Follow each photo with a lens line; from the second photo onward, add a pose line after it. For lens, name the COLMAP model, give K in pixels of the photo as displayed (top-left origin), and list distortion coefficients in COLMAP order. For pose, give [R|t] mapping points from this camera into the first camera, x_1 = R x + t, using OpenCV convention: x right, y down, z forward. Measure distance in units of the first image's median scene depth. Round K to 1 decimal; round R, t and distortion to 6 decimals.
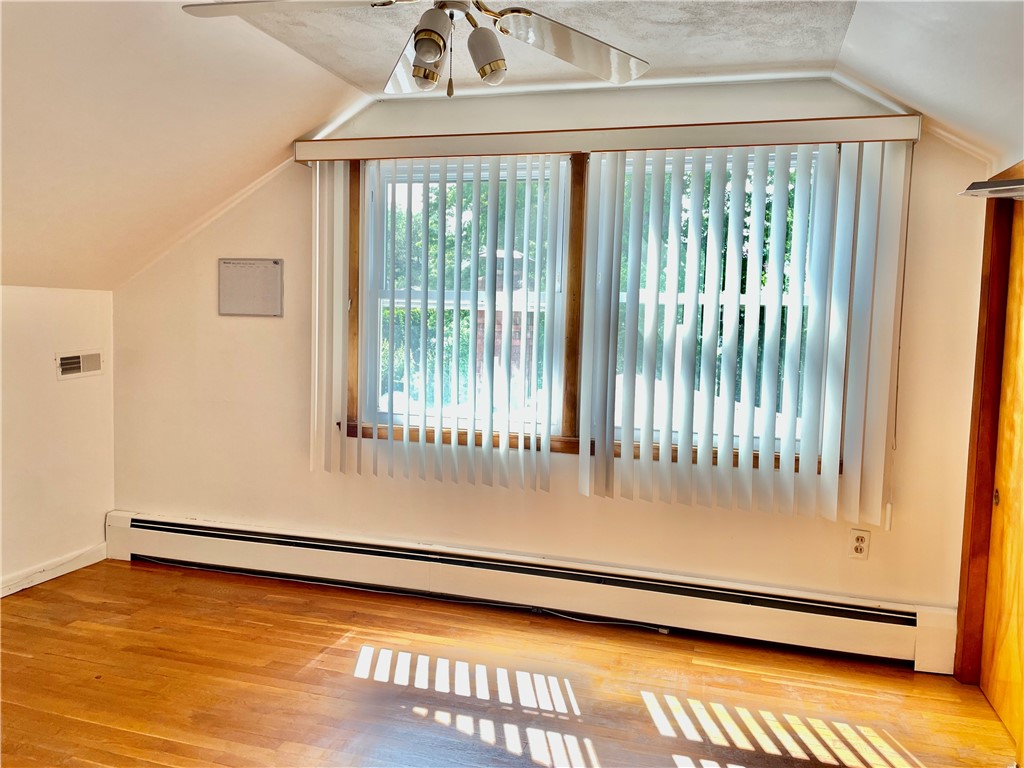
lens RADIAL K [[780.7, 0, 508.0], [0, 780.7, 374.0], [0, 0, 1]] dist [0.060891, -0.068447]
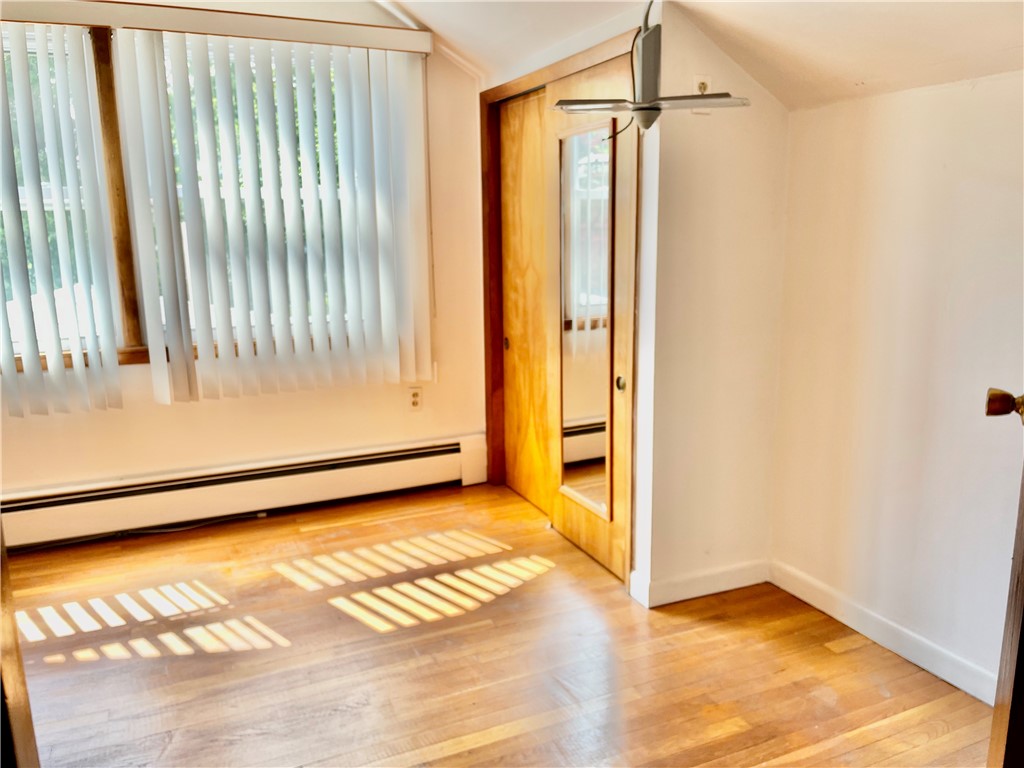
lens RADIAL K [[780.7, 0, 509.8], [0, 780.7, 383.2], [0, 0, 1]] dist [0.060891, -0.068447]
pose [[0.758556, -0.167314, 0.629760, -0.208126], [0.080608, 0.983144, 0.164107, 0.005477], [-0.646602, -0.073720, 0.759257, -0.009918]]
